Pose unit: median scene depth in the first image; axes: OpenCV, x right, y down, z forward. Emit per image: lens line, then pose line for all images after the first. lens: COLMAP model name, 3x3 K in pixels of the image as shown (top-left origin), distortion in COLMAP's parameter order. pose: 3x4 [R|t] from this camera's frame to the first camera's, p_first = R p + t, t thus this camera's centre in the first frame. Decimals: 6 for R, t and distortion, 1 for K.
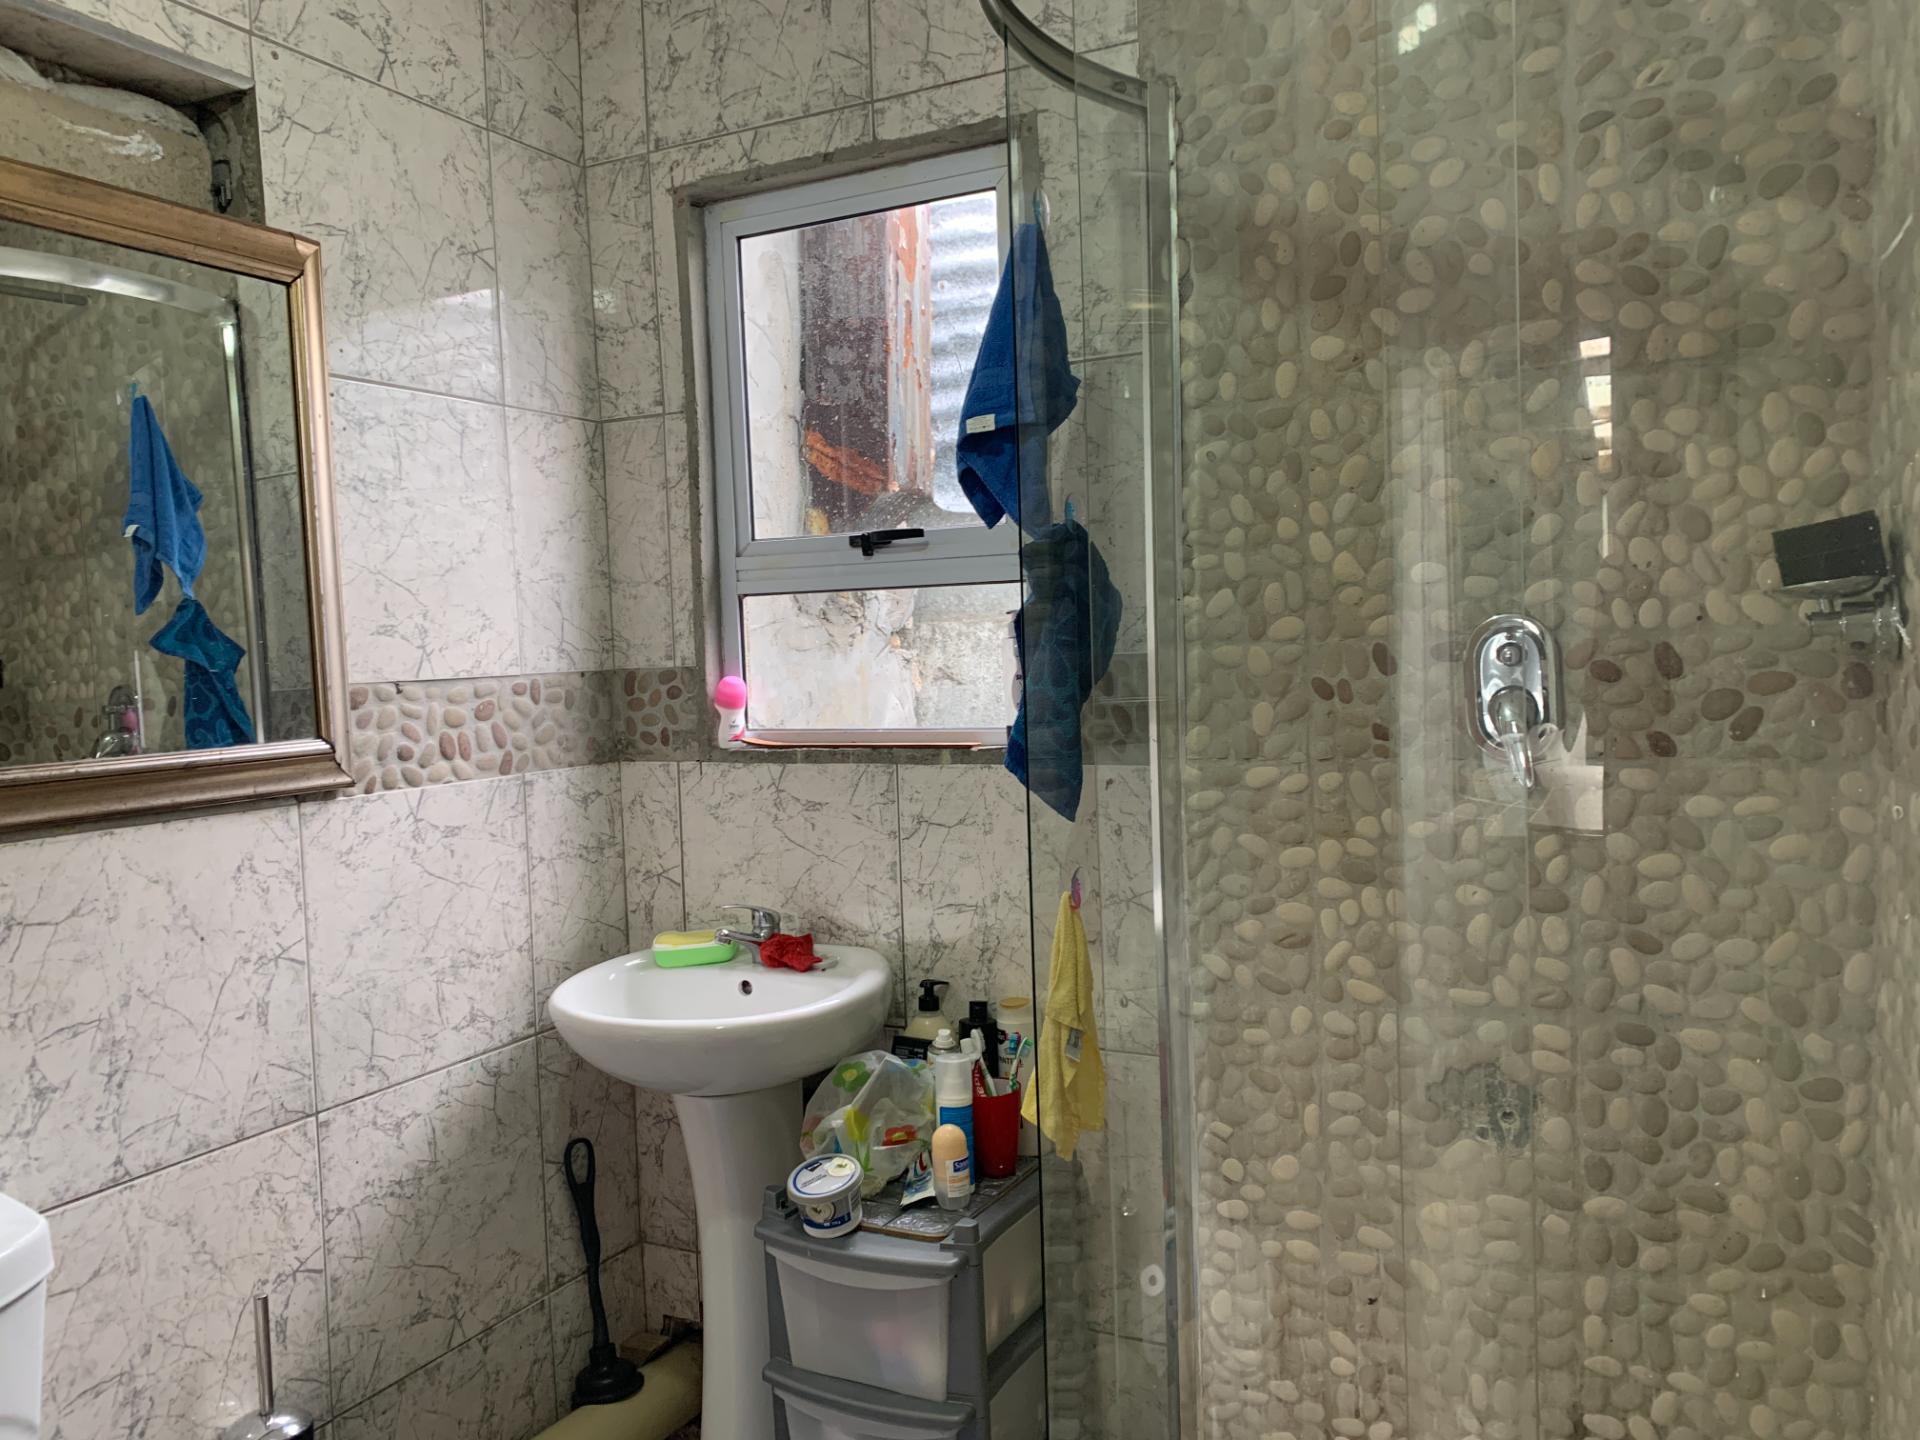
lens RADIAL K [[1480.8, 0, 948.0], [0, 1480.8, 720.1], [0, 0, 1]] dist [0.009625, -0.012261]
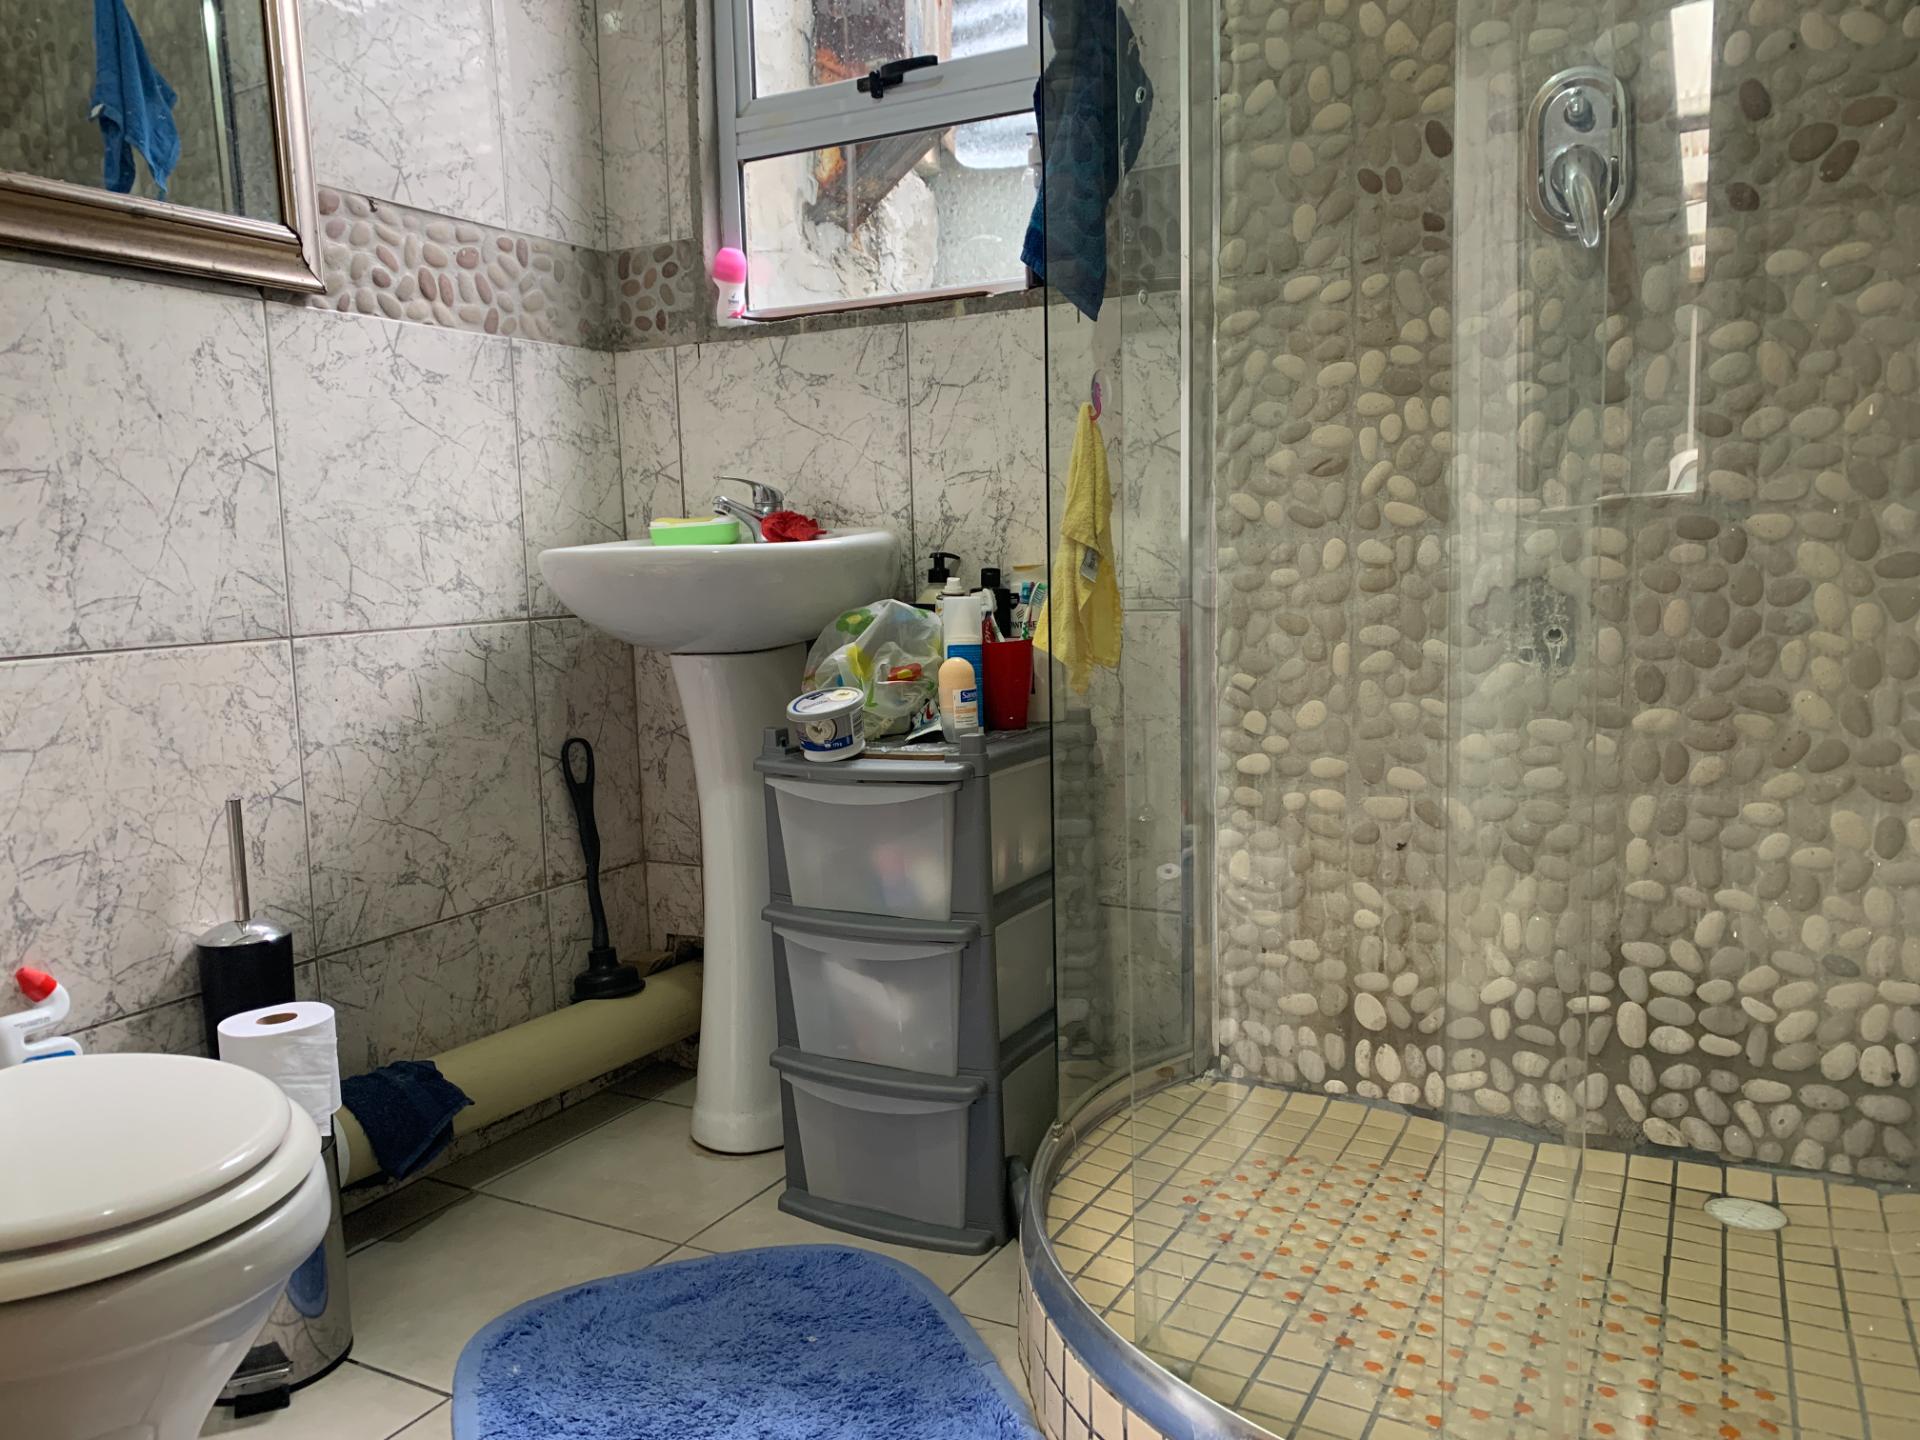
lens RADIAL K [[1470.3, 0, 950.9], [0, 1470.3, 724.1], [0, 0, 1]] dist [0.009272, -0.020070]
pose [[0.999894, 0.010573, -0.010038, 0.006047], [-0.009803, 0.997219, 0.073883, 0.245485], [0.010792, -0.073777, 0.997216, 0.061239]]
